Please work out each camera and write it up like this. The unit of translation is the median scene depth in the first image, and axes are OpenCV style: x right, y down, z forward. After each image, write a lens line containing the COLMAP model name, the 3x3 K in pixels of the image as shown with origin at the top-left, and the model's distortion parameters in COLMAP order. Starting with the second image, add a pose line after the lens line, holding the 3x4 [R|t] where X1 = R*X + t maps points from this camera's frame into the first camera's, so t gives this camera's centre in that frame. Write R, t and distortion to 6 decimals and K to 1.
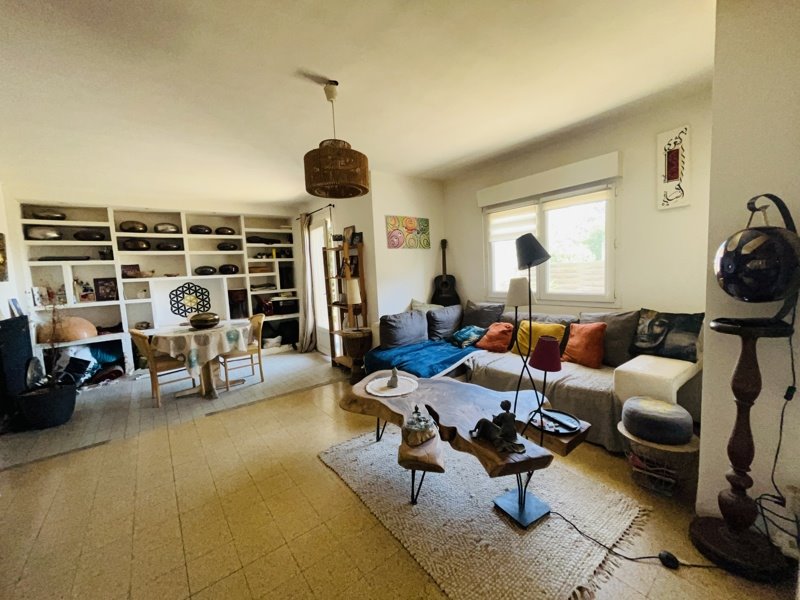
lens RADIAL K [[321.2, 0, 399.0], [0, 321.2, 300.1], [0, 0, 1]] dist [-0.000633, 0.000490]
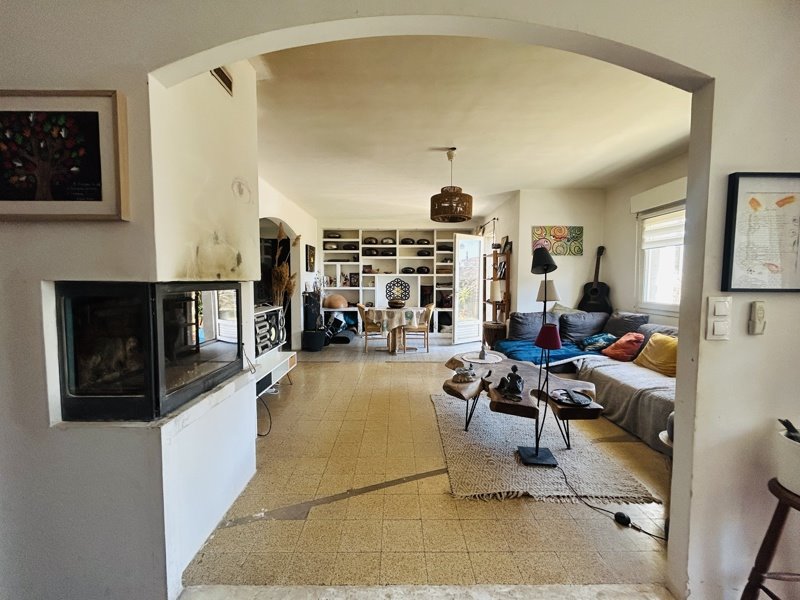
lens RADIAL K [[321.7, 0, 399.6], [0, 321.7, 299.6], [0, 0, 1]] dist [-0.002082, -0.000607]
pose [[0.791879, 0.086516, -0.604518, 0.266359], [-0.096564, 0.995199, 0.015935, 0.018499], [0.602995, 0.045756, 0.796432, -0.156506]]
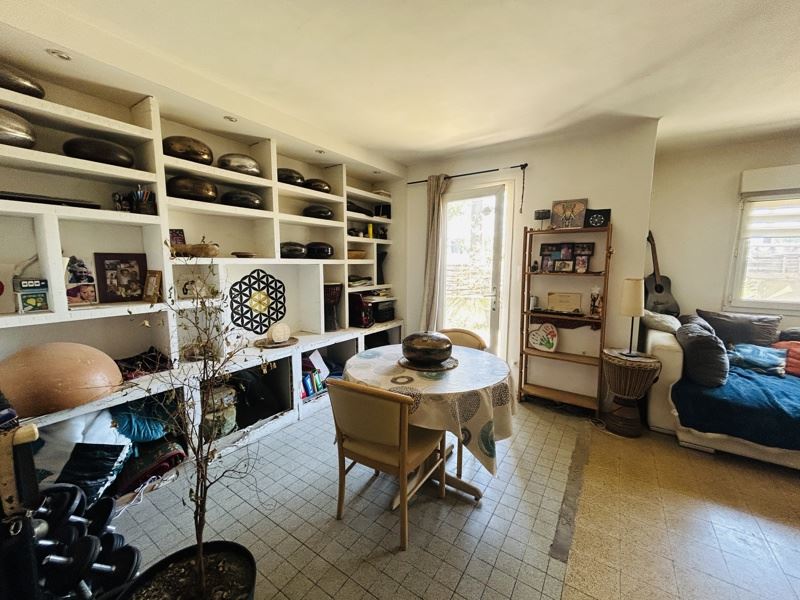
lens RADIAL K [[321.7, 0, 399.1], [0, 321.7, 302.1], [0, 0, 1]] dist [-0.002082, -0.000607]
pose [[0.949346, 0.013617, 0.313936, -0.703642], [-0.022259, 0.999465, 0.023959, -0.019450], [-0.313442, -0.029733, 0.949142, 0.453932]]
